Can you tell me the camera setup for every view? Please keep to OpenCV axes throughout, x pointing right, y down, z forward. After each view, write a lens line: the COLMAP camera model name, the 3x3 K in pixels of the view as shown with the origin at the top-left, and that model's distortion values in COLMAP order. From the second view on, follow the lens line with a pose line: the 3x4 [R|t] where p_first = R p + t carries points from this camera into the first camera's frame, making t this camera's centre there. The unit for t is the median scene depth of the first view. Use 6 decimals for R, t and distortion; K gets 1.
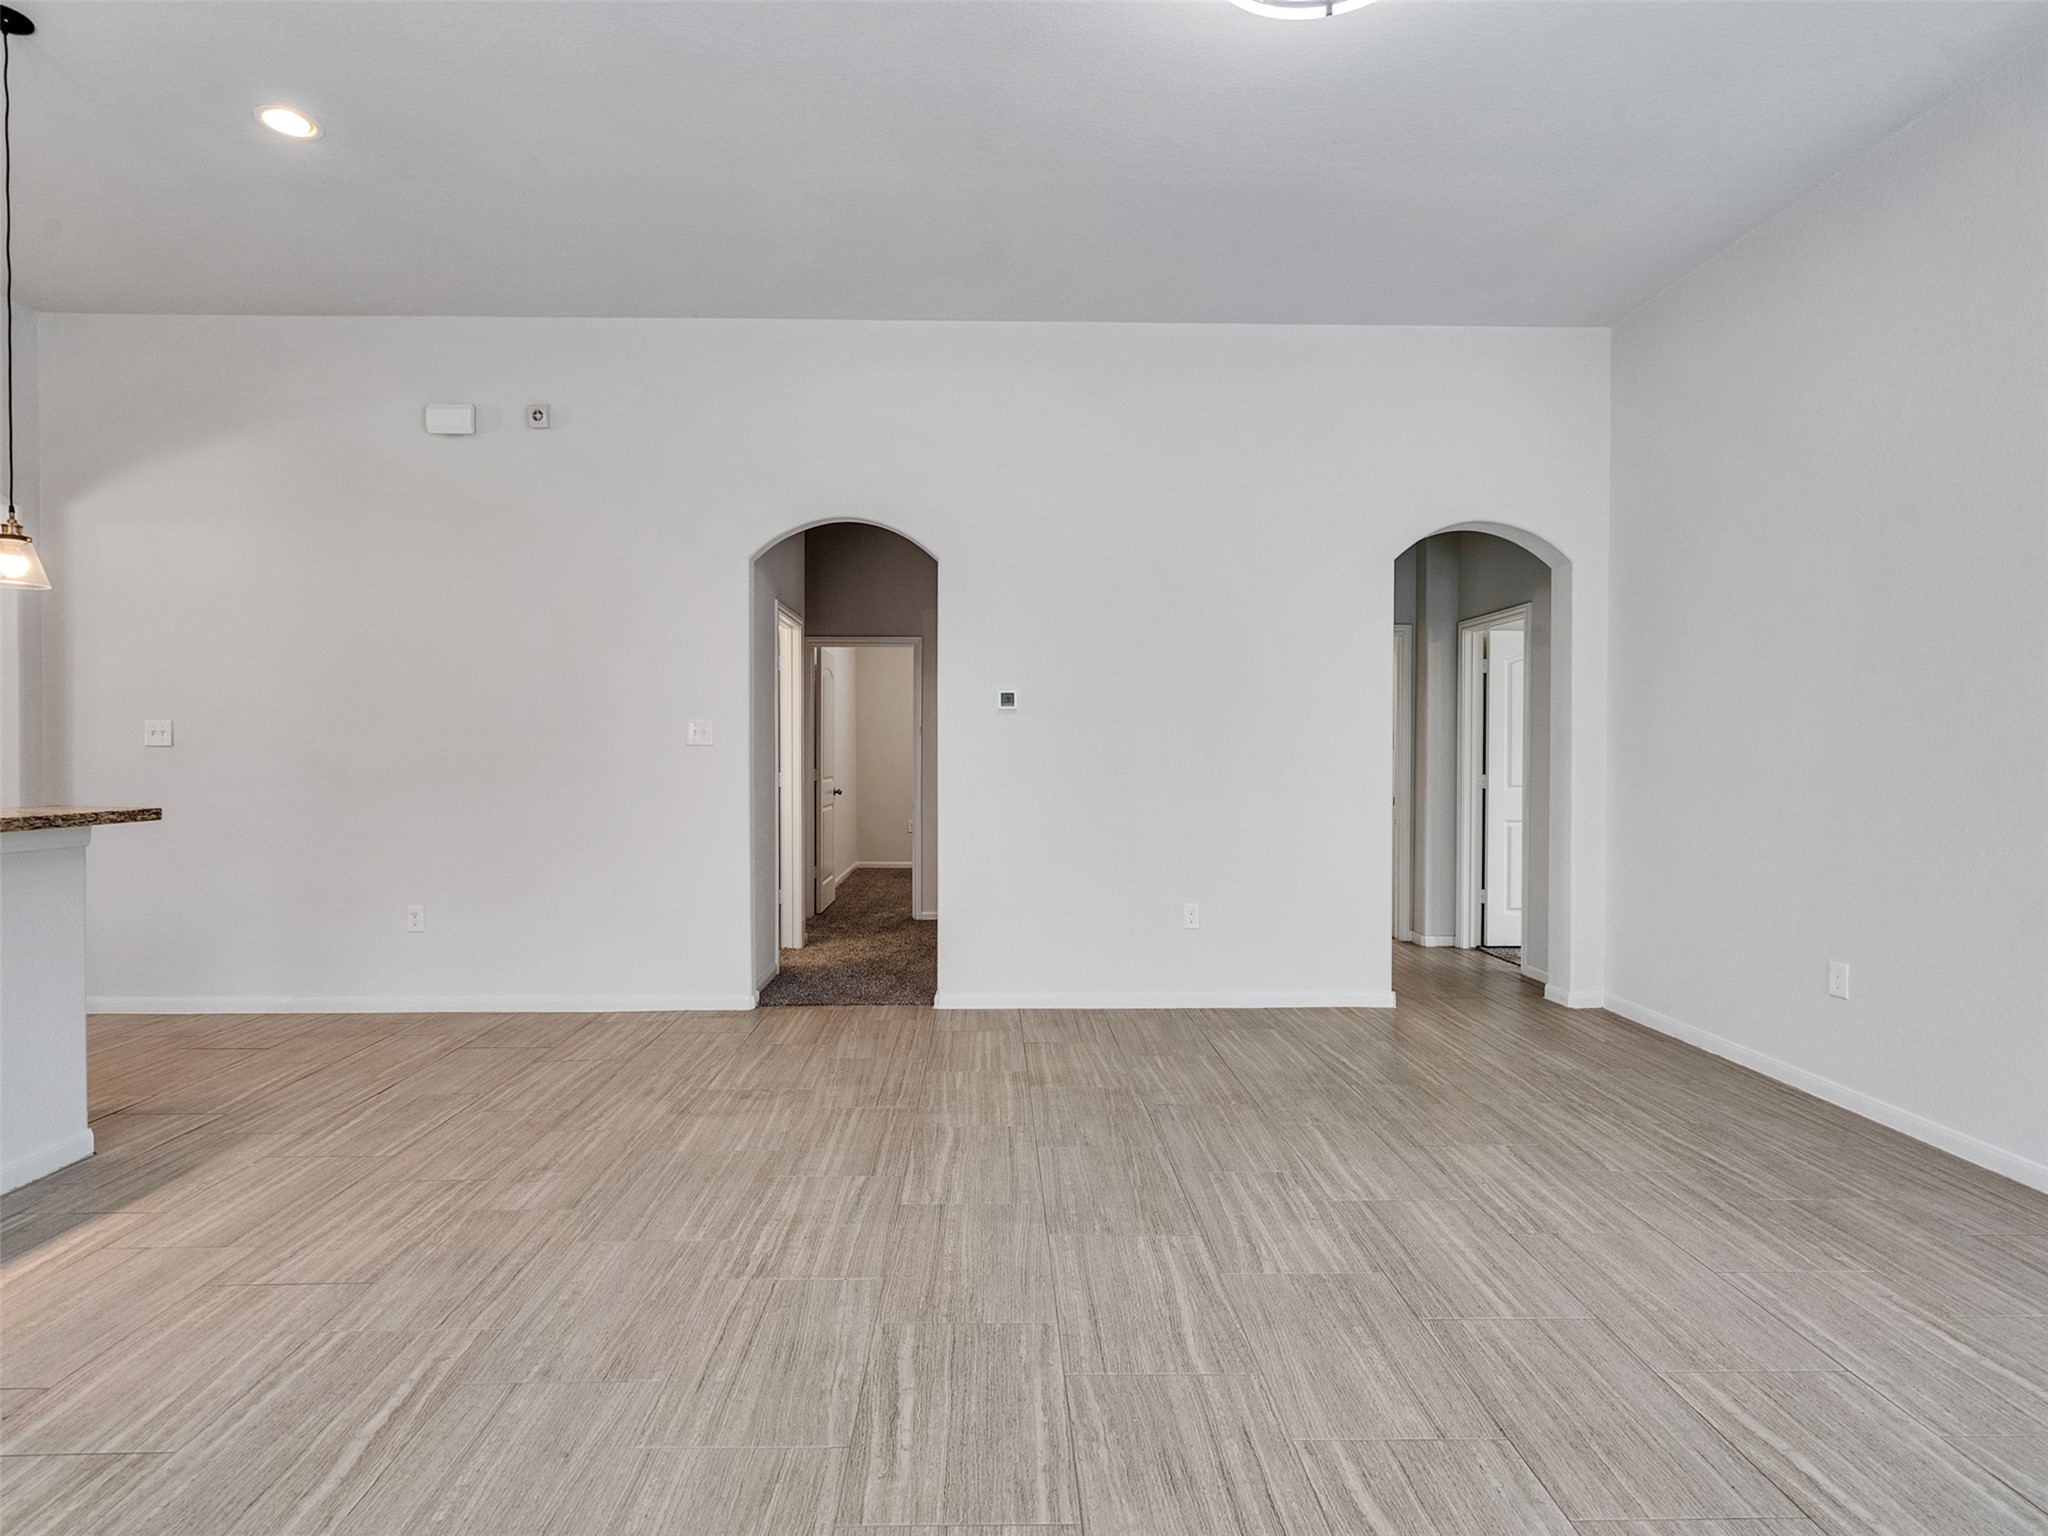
lens RADIAL K [[1050.1, 0, 1011.1], [0, 1050.1, 763.9], [0, 0, 1]] dist [-0.006889, 0.004208]
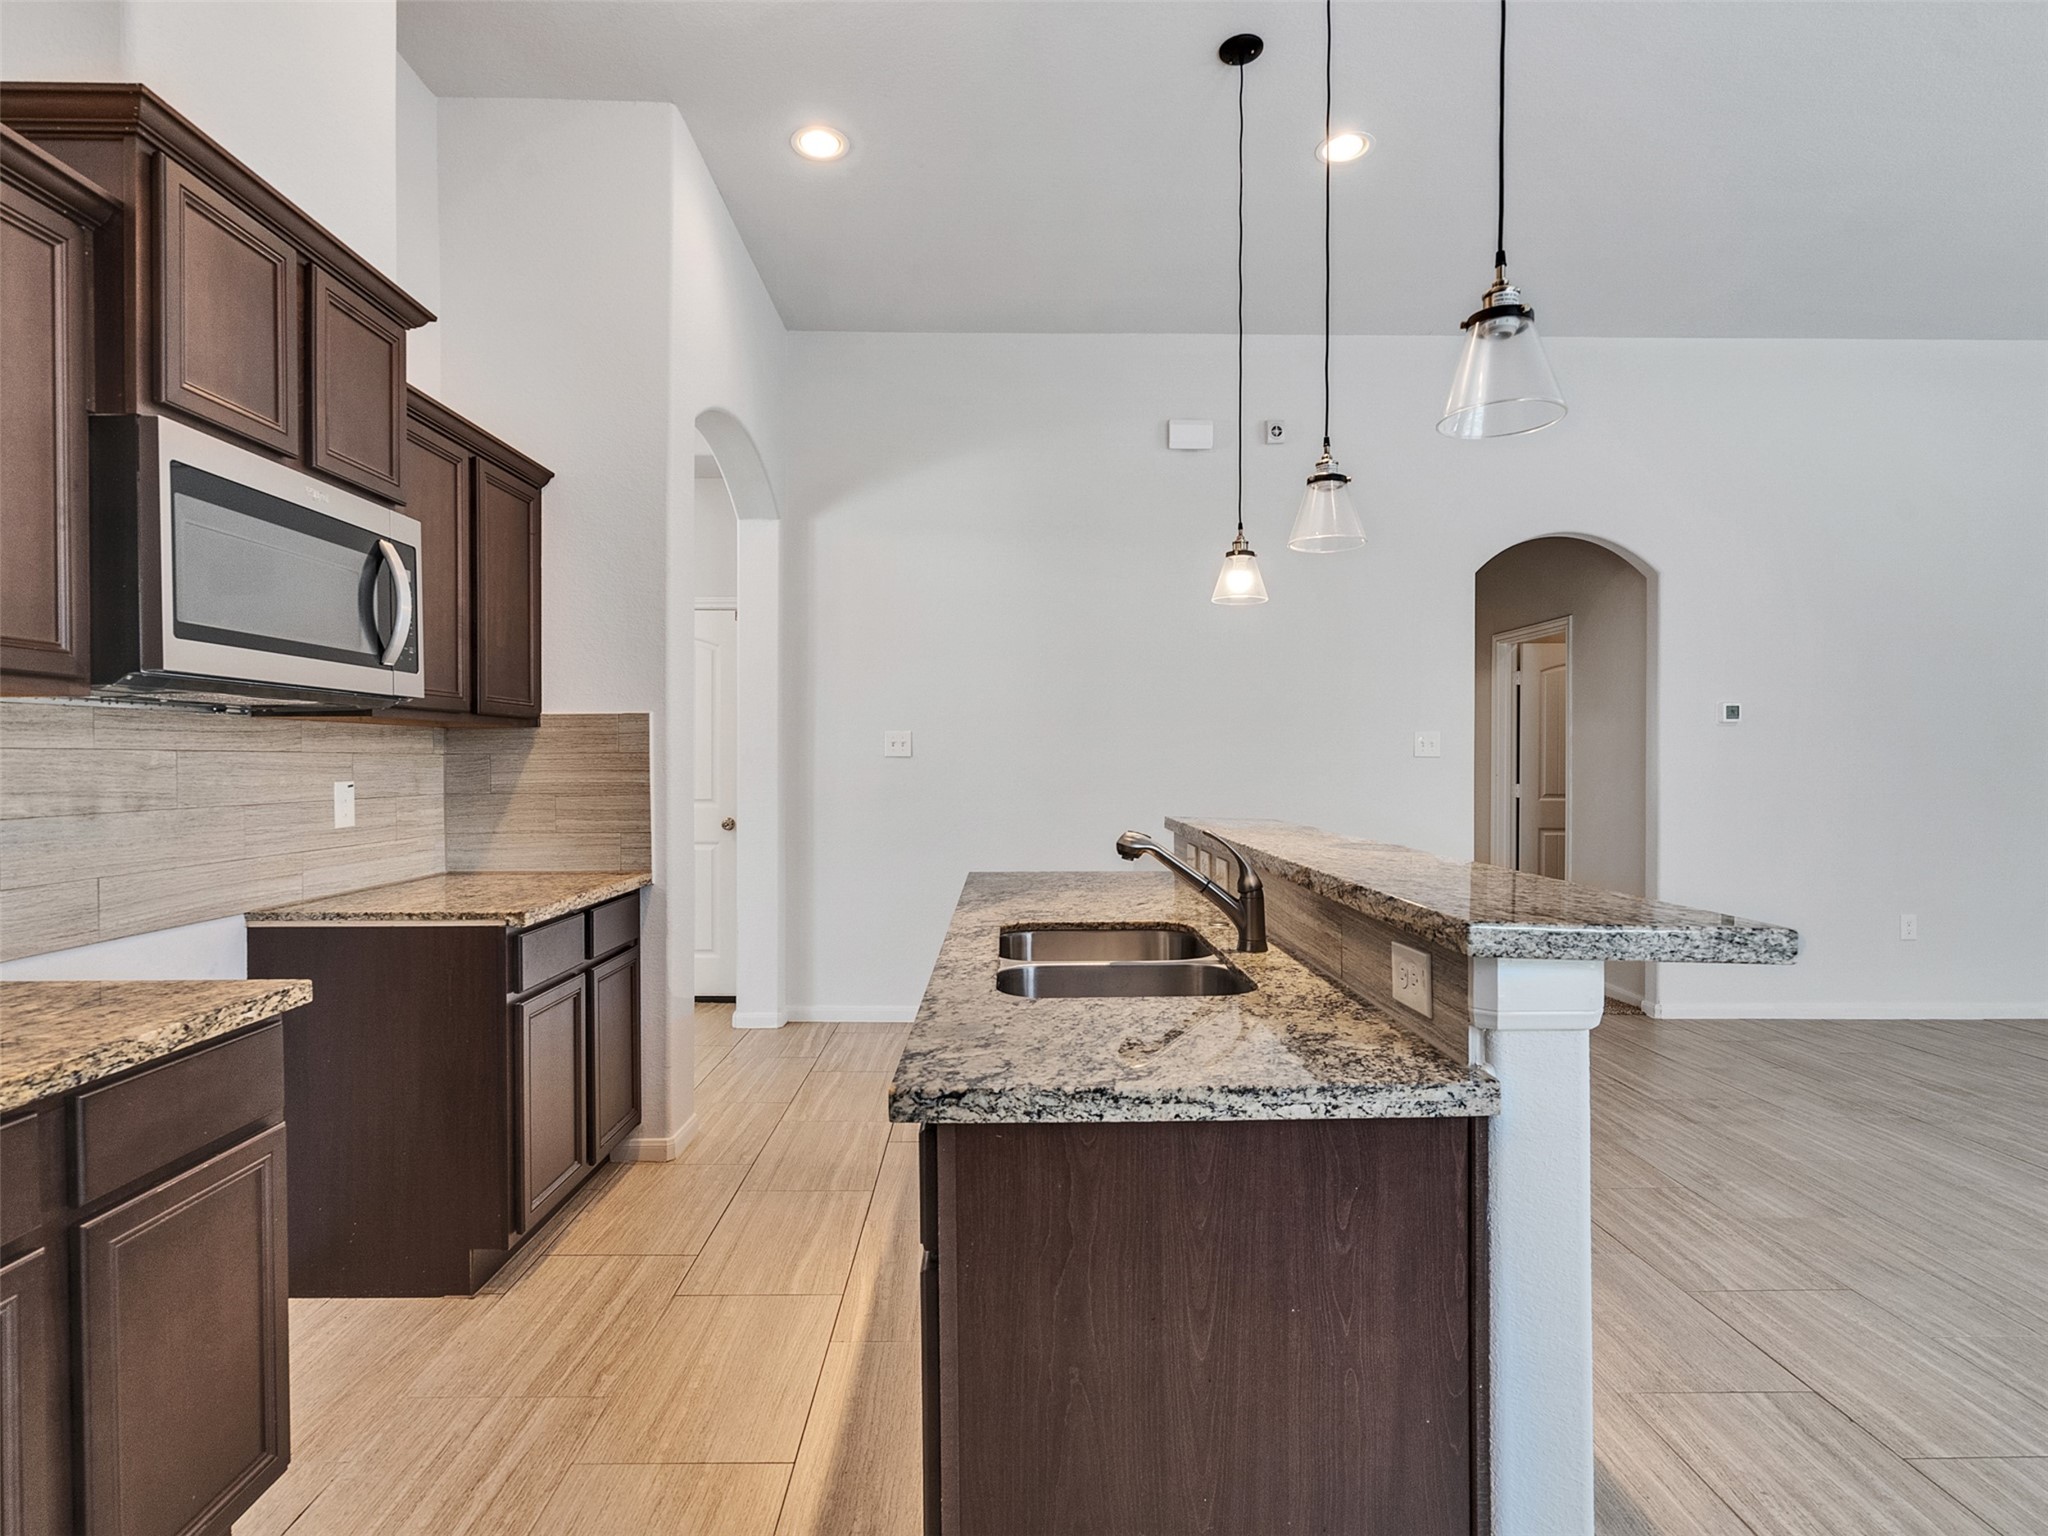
lens RADIAL K [[1050.1, 0, 1003.2], [0, 1050.1, 767.6], [0, 0, 1]] dist [-0.006889, 0.004208]
pose [[0.999929, 0.001243, -0.011839, -1.196896], [-0.001314, 0.999981, -0.006025, -0.001640], [0.011832, 0.006040, 0.999912, -0.021852]]
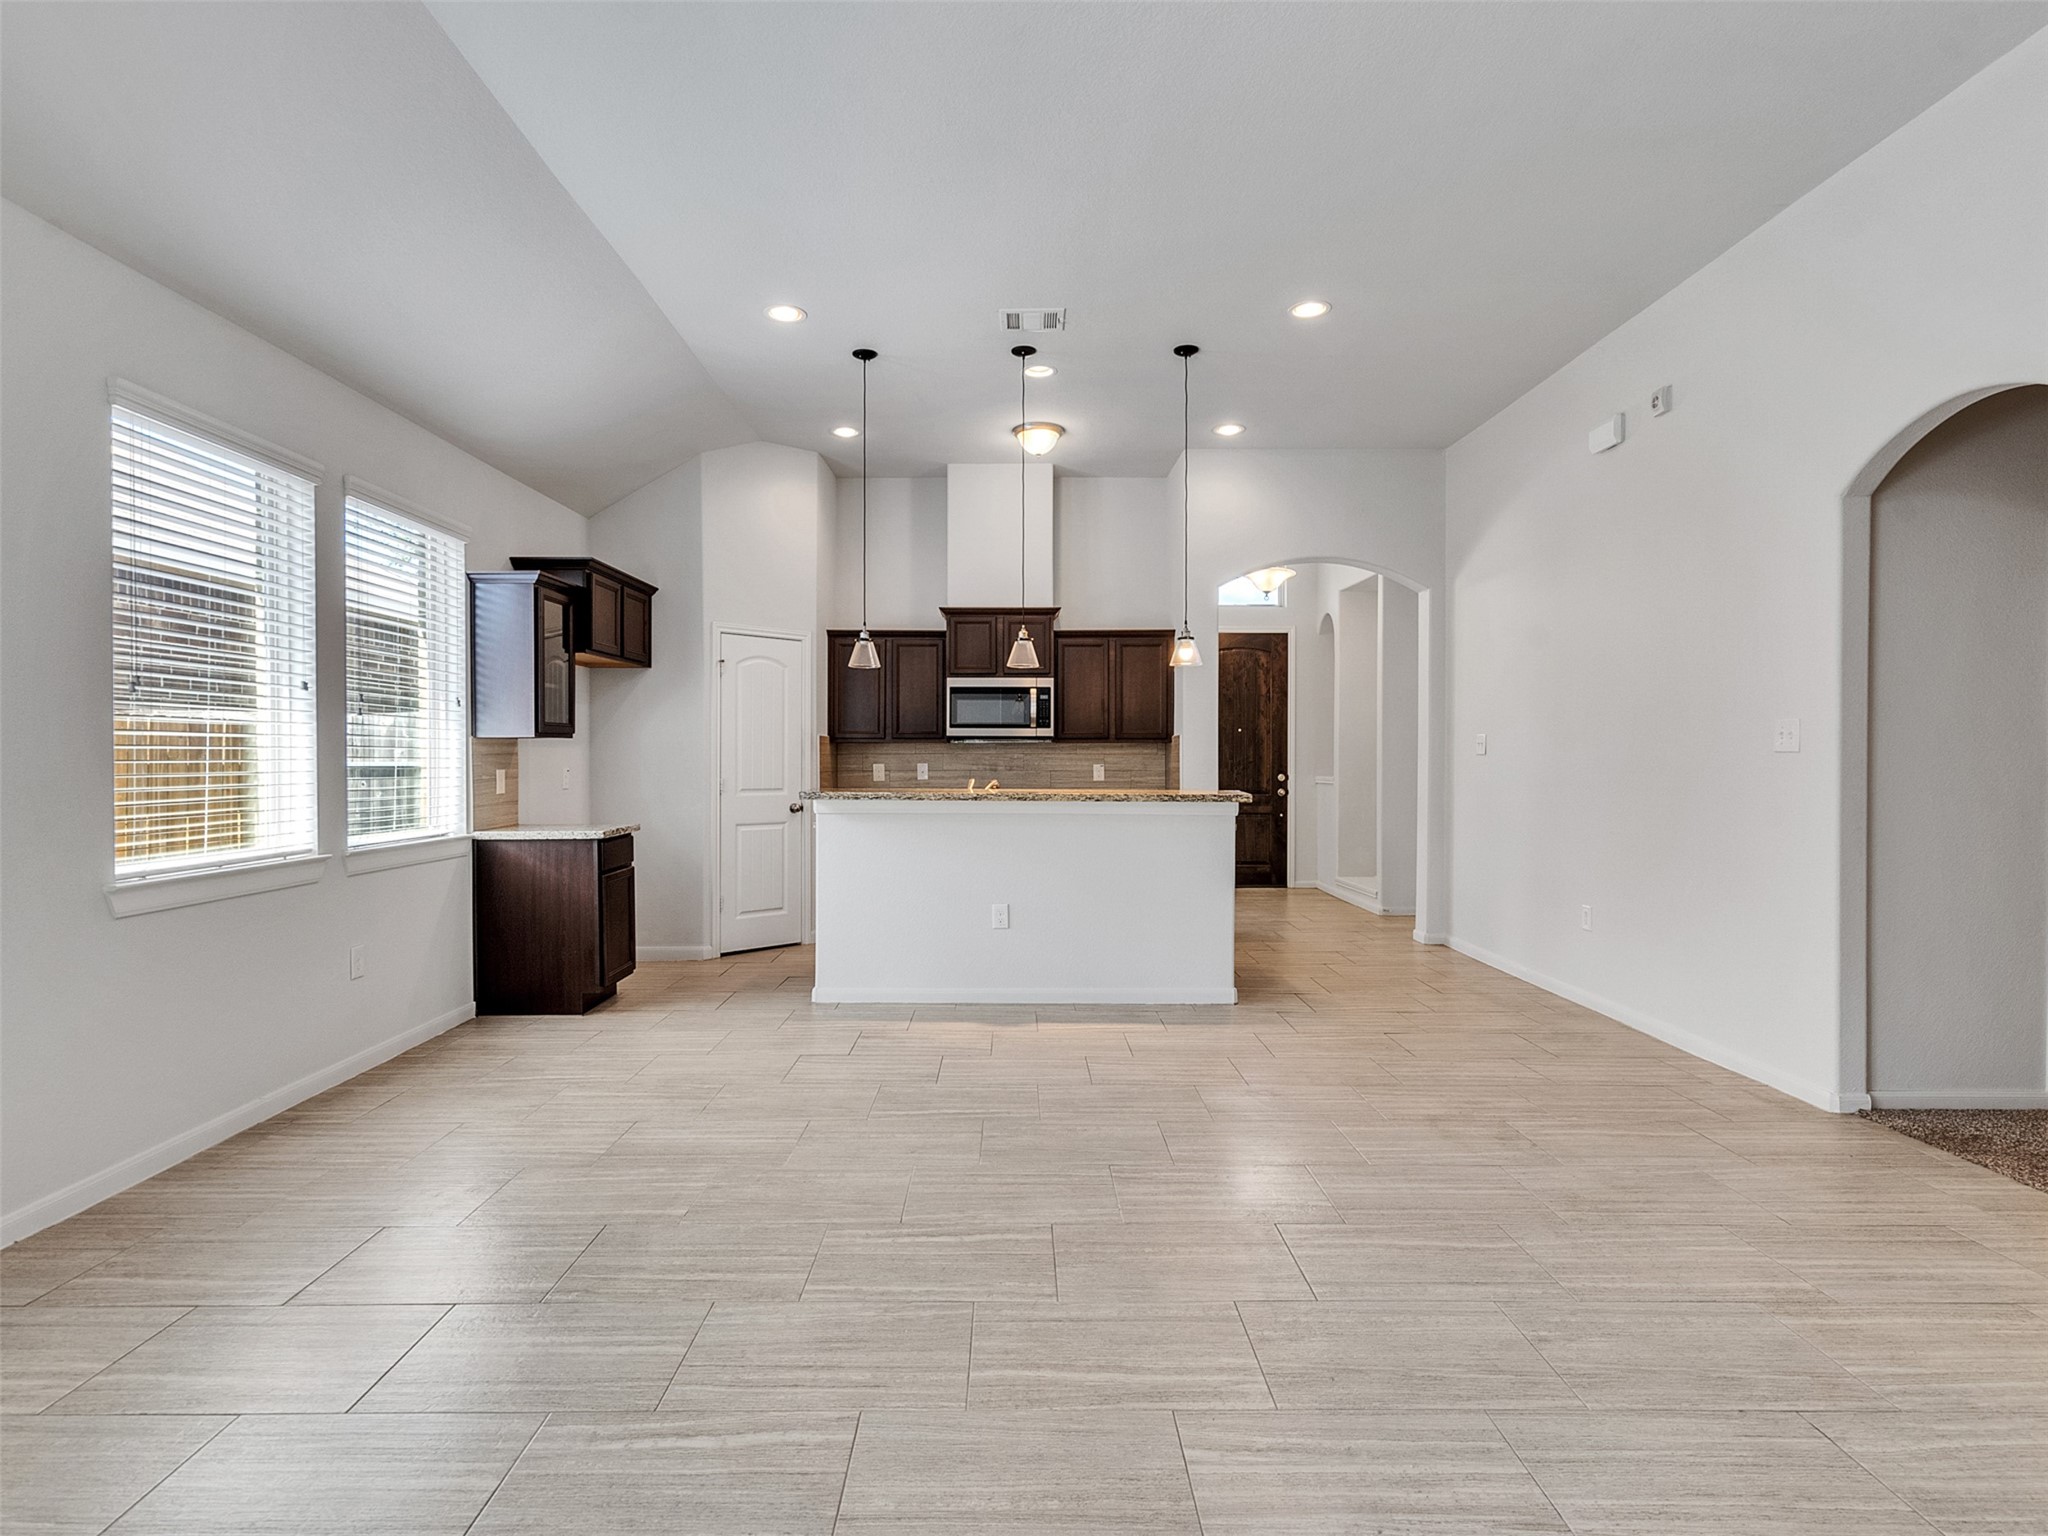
lens RADIAL K [[1050.1, 0, 1011.1], [0, 1050.1, 767.2], [0, 0, 1]] dist [-0.006889, 0.004208]
pose [[-0.024521, 0.010373, -0.999645, 0.861393], [-0.014235, 0.999841, 0.010724, -0.011745], [0.999598, 0.014493, -0.024370, 0.764933]]
